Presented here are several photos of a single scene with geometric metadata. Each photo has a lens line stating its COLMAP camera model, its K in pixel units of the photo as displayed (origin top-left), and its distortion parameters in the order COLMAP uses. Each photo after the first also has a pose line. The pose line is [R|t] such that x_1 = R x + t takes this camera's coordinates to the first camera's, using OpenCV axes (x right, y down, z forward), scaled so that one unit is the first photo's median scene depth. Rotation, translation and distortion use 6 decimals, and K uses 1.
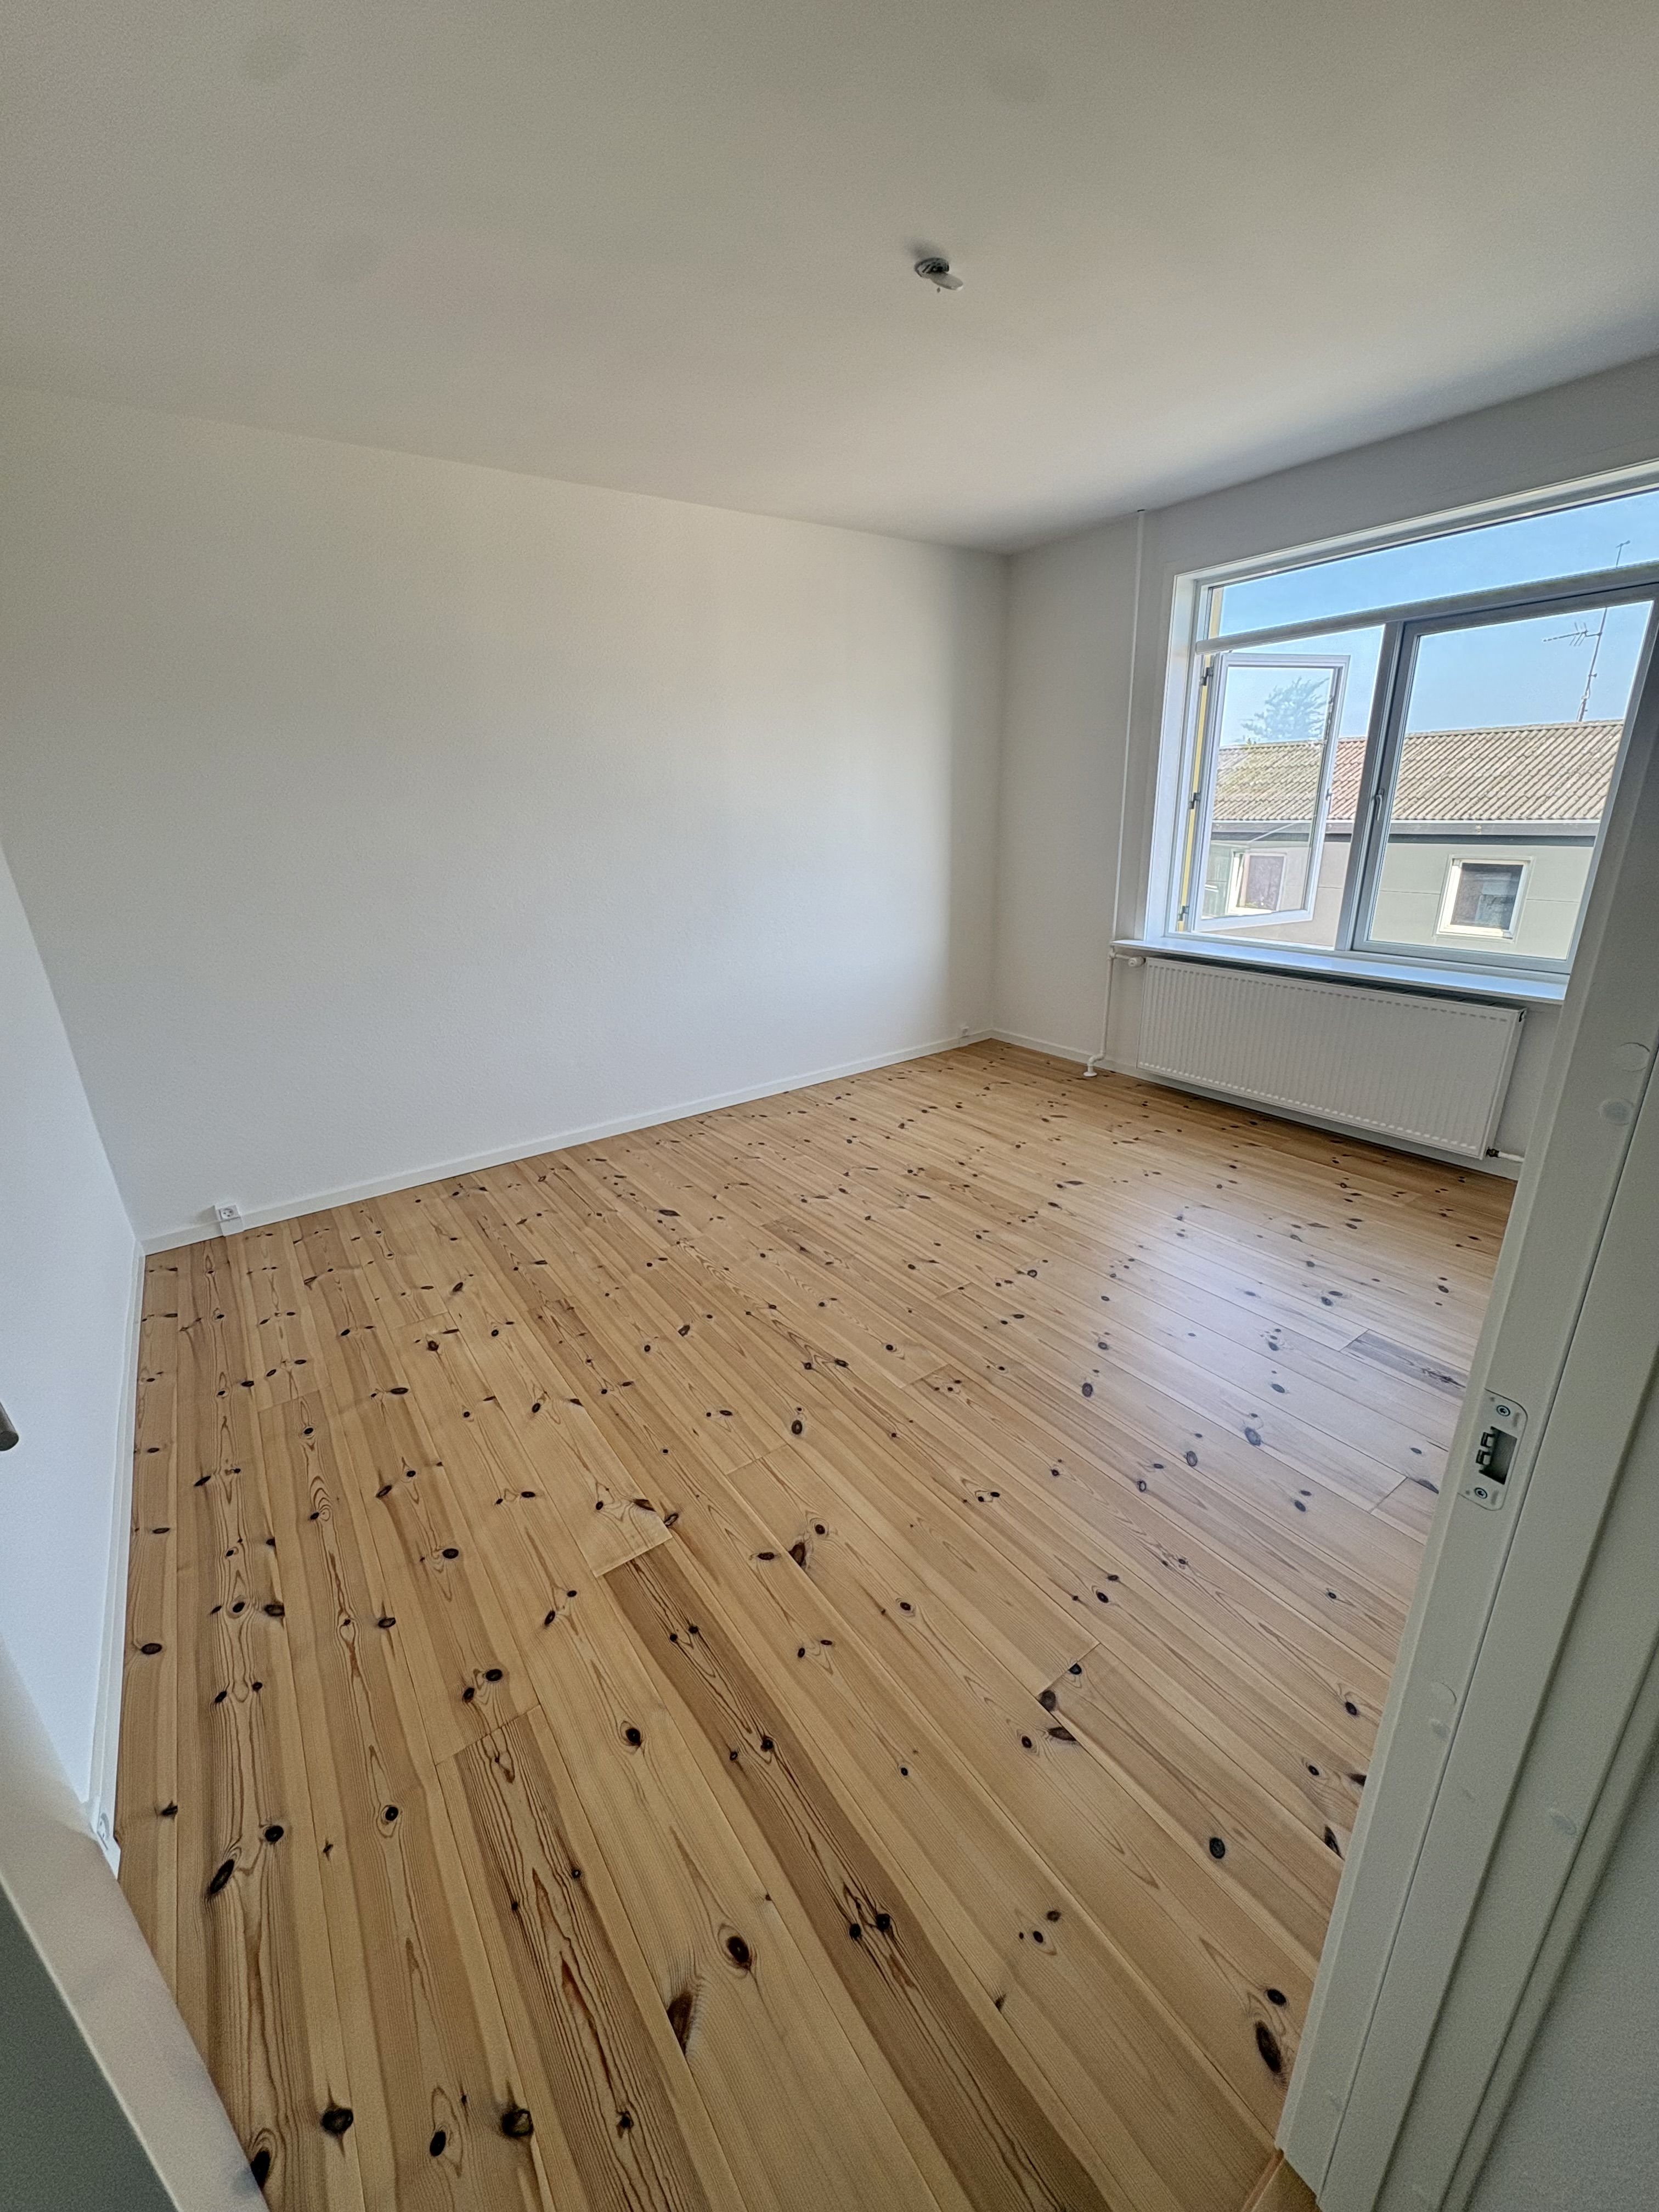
lens RADIAL K [[878.7, 0, 827.2], [0, 878.7, 1089.5], [0, 0, 1]] dist [0.000049, 0.000190]
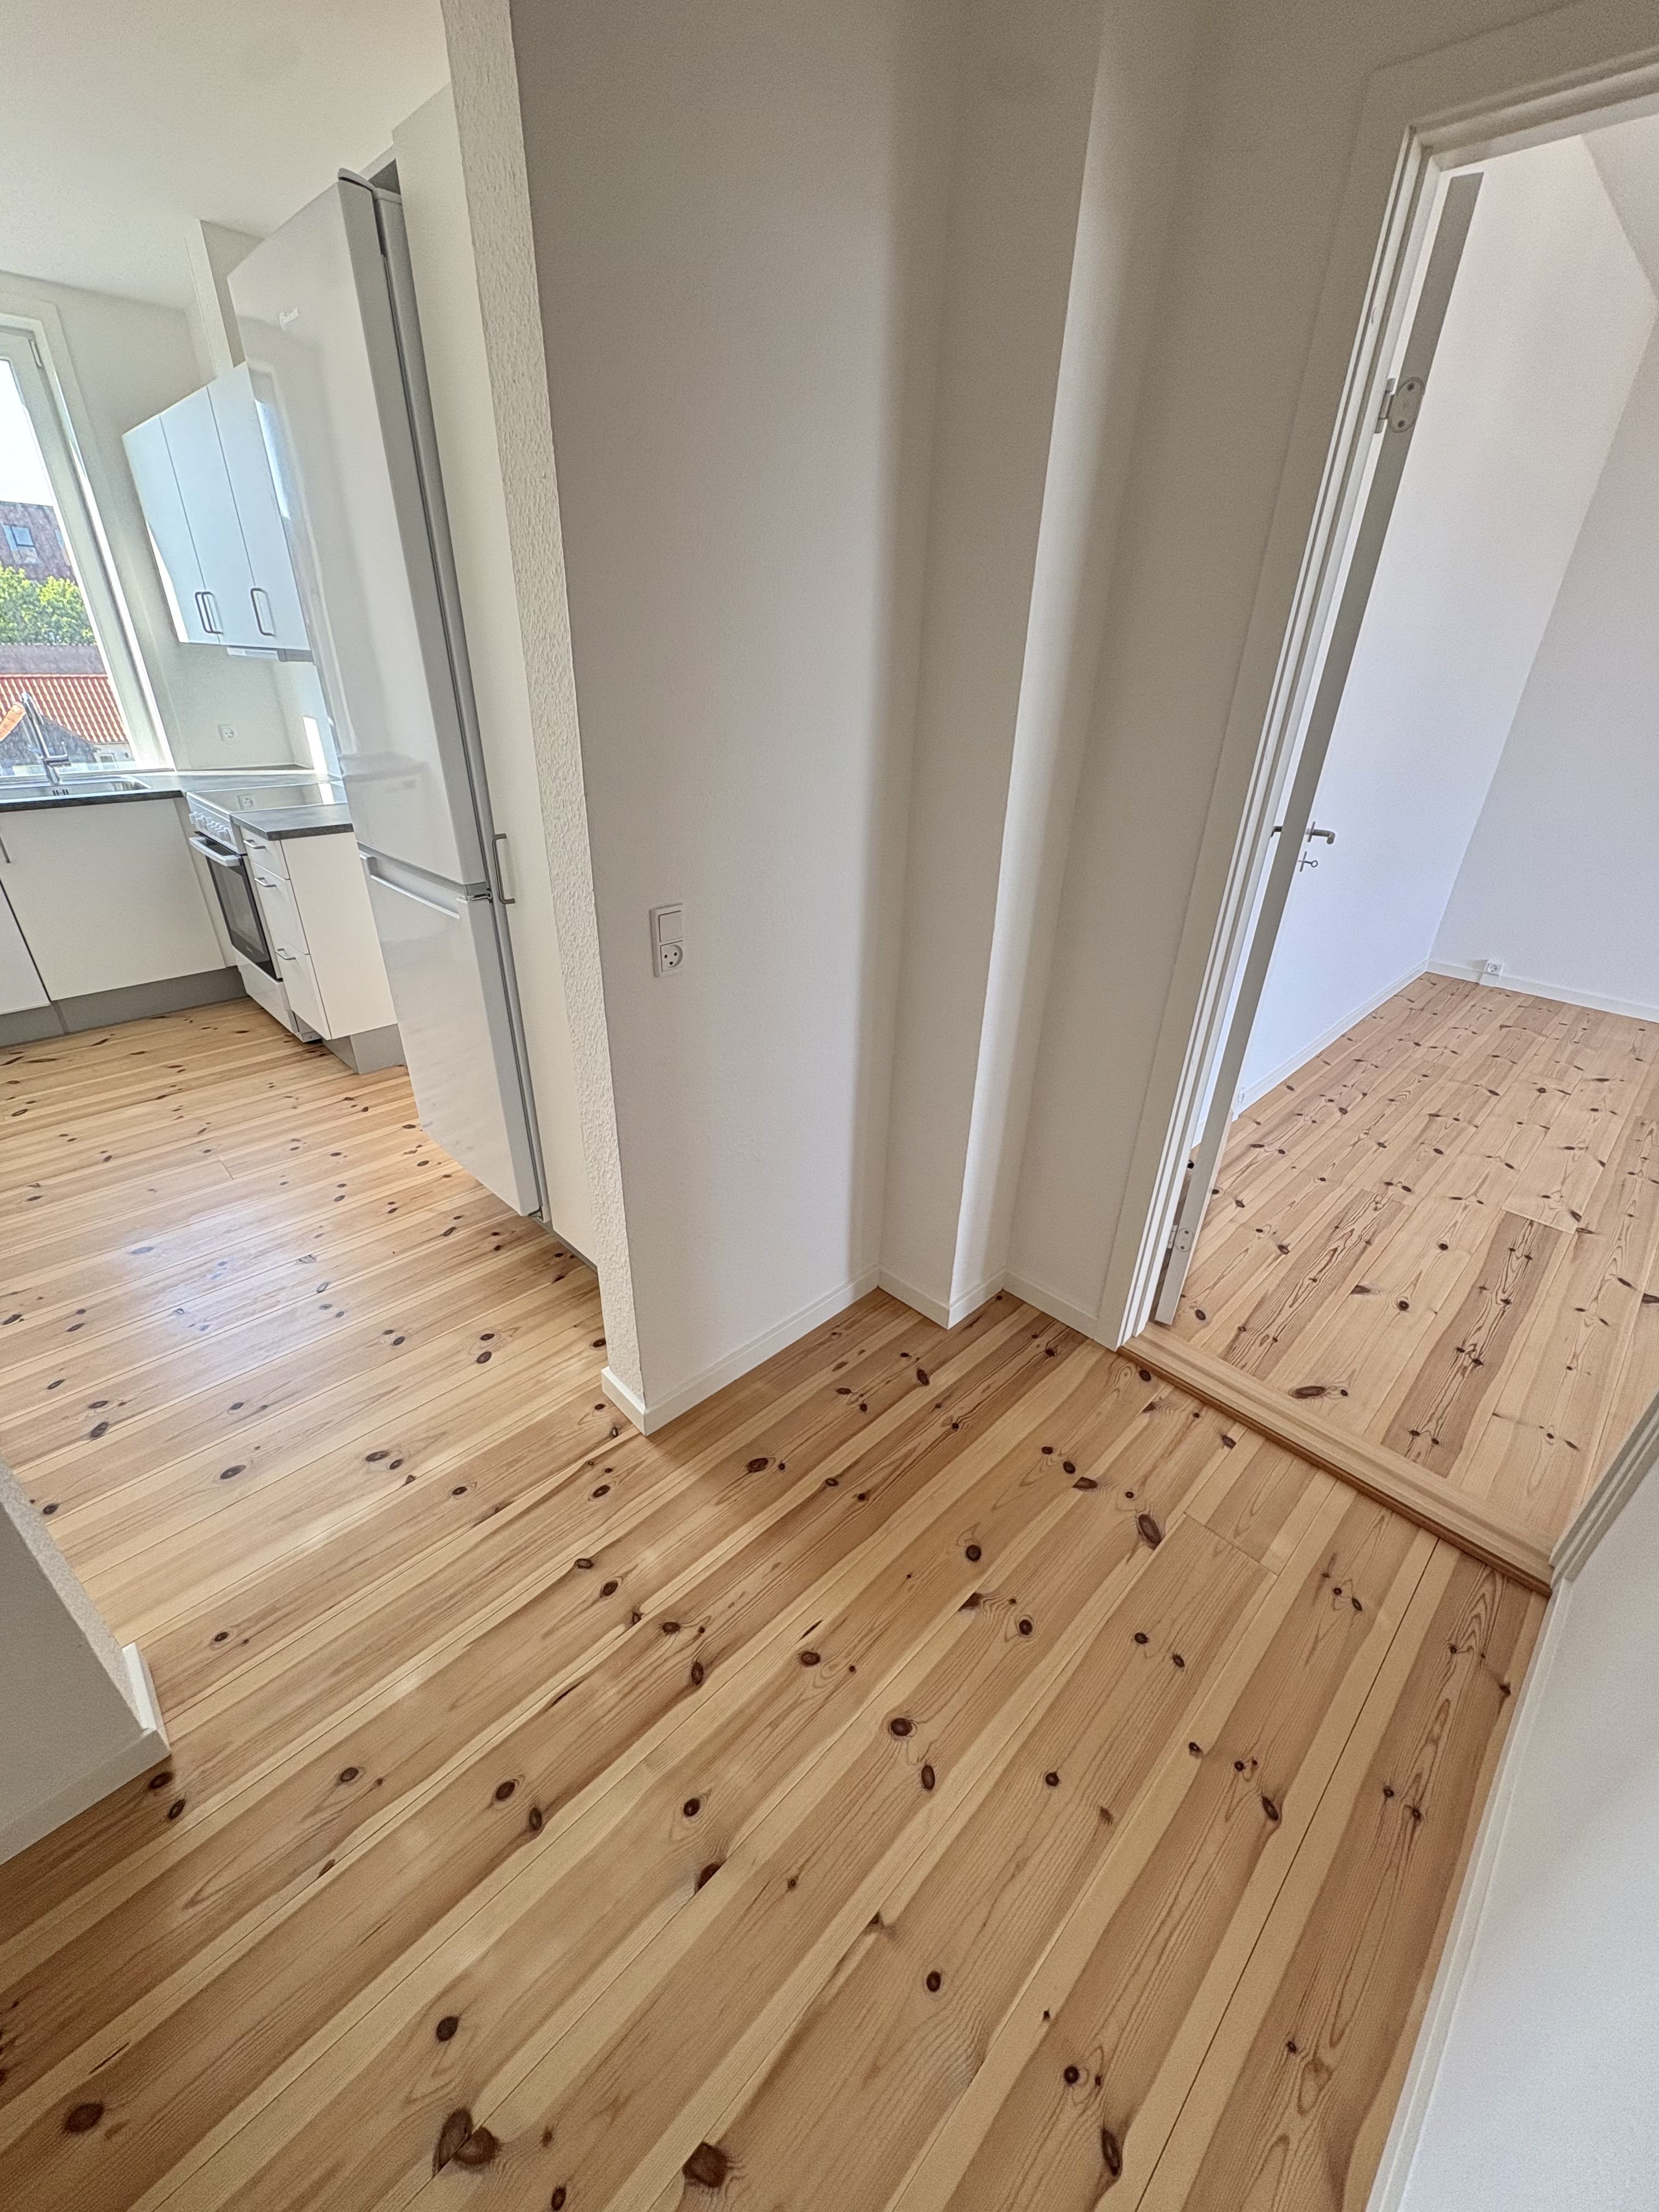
lens RADIAL K [[878.7, 0, 828.3], [0, 878.7, 1102.7], [0, 0, 1]] dist [0.000049, 0.000190]
pose [[0.157353, 0.492654, -0.855881, 0.621398], [-0.342901, 0.840011, 0.420477, 0.155115], [0.926099, 0.227319, 0.301110, -0.439029]]
